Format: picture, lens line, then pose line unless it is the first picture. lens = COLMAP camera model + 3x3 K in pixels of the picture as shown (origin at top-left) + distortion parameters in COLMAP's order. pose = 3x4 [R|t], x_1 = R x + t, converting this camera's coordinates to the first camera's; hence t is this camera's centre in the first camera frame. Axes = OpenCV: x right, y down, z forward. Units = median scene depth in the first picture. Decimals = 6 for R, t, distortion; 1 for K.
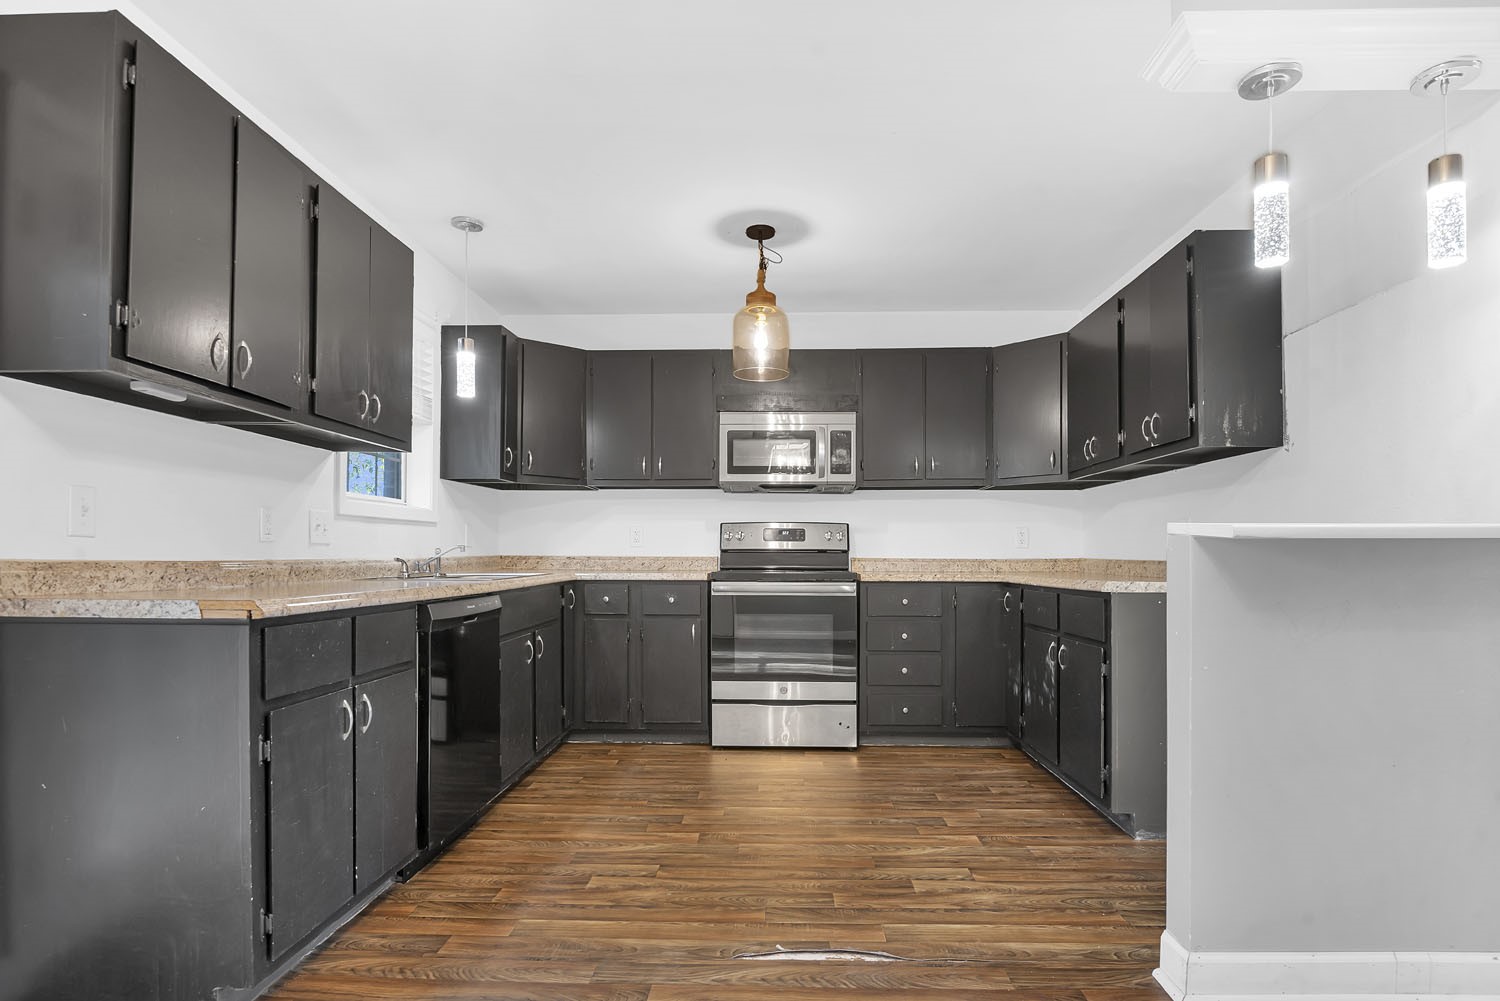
lens RADIAL K [[801.4, 0, 751.5], [0, 801.4, 556.1], [0, 0, 1]] dist [-0.022146, -0.000581]
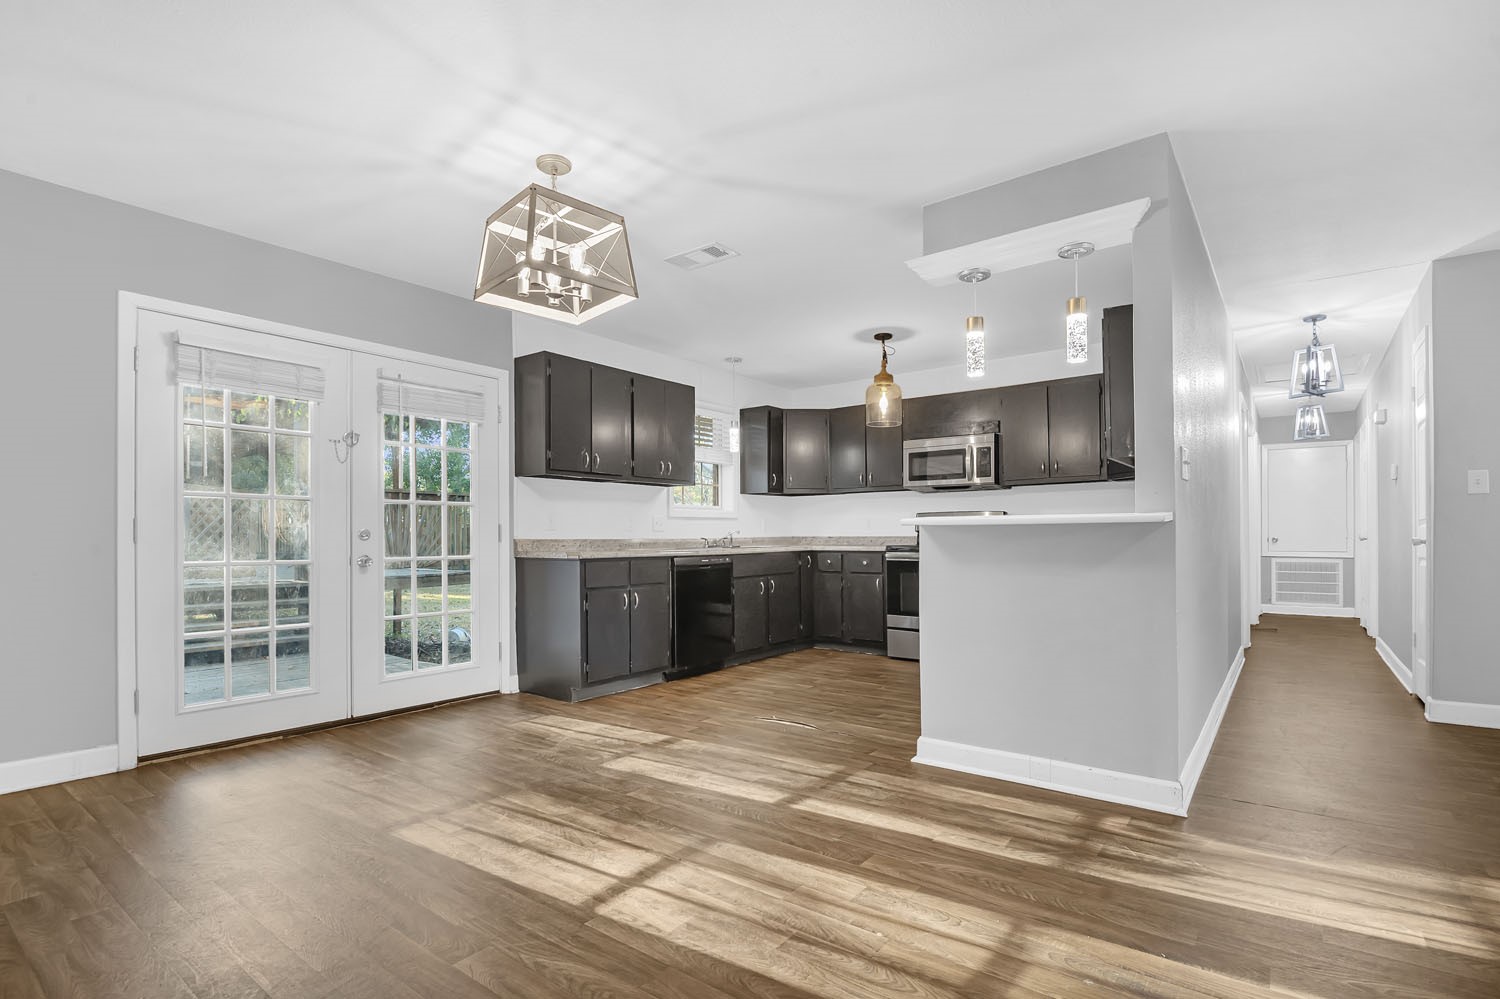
lens RADIAL K [[714.9, 0, 755.1], [0, 714.9, 544.1], [0, 0, 1]] dist [-0.018295, -0.000279]
pose [[0.818153, -0.000878, -0.574999, 0.634609], [0.007101, 0.999938, 0.008578, 0.003674], [0.574956, -0.011101, 0.818109, -0.345776]]
